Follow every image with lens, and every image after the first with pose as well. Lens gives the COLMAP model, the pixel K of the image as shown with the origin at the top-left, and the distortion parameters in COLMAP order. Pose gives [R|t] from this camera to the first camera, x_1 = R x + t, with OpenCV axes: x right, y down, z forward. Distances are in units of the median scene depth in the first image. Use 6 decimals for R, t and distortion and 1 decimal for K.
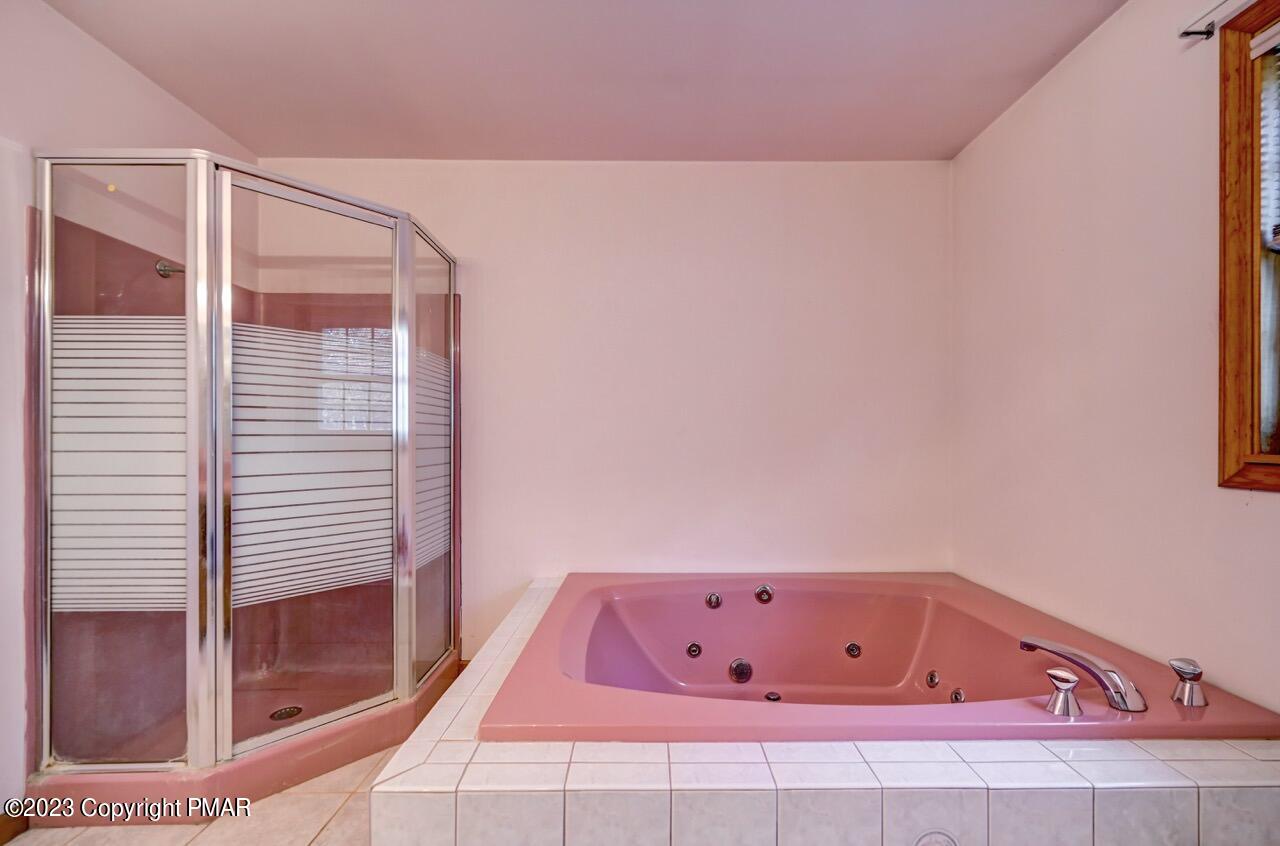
lens RADIAL K [[516.0, 0, 639.2], [0, 516.0, 435.9], [0, 0, 1]] dist [-0.000016, 0.000144]
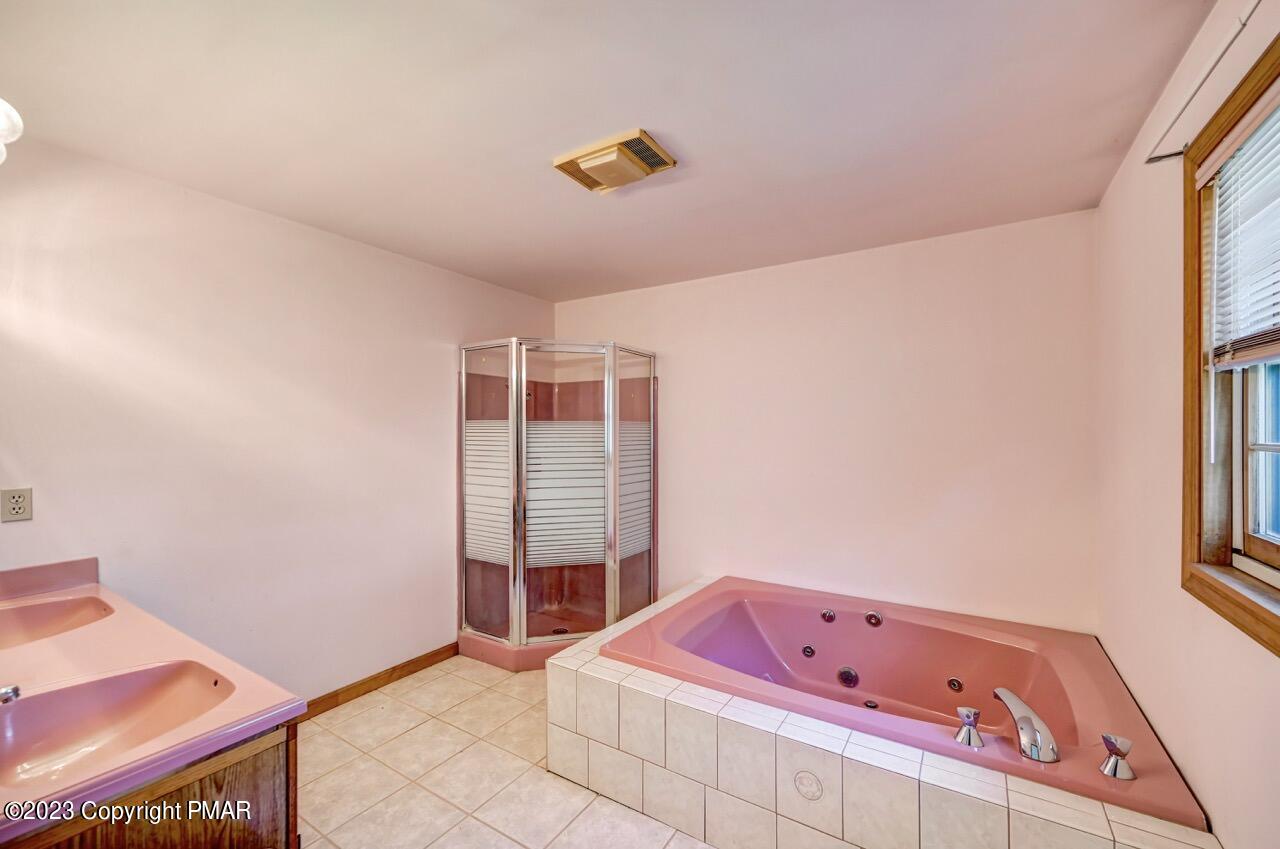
lens RADIAL K [[506.5, 0, 654.5], [0, 506.5, 430.4], [0, 0, 1]] dist [-0.000206, 0.000071]
pose [[0.851307, 0.001901, -0.524664, 0.629775], [-0.000628, 0.999996, 0.002605, -0.191305], [0.524668, -0.001888, 0.851305, -0.379032]]
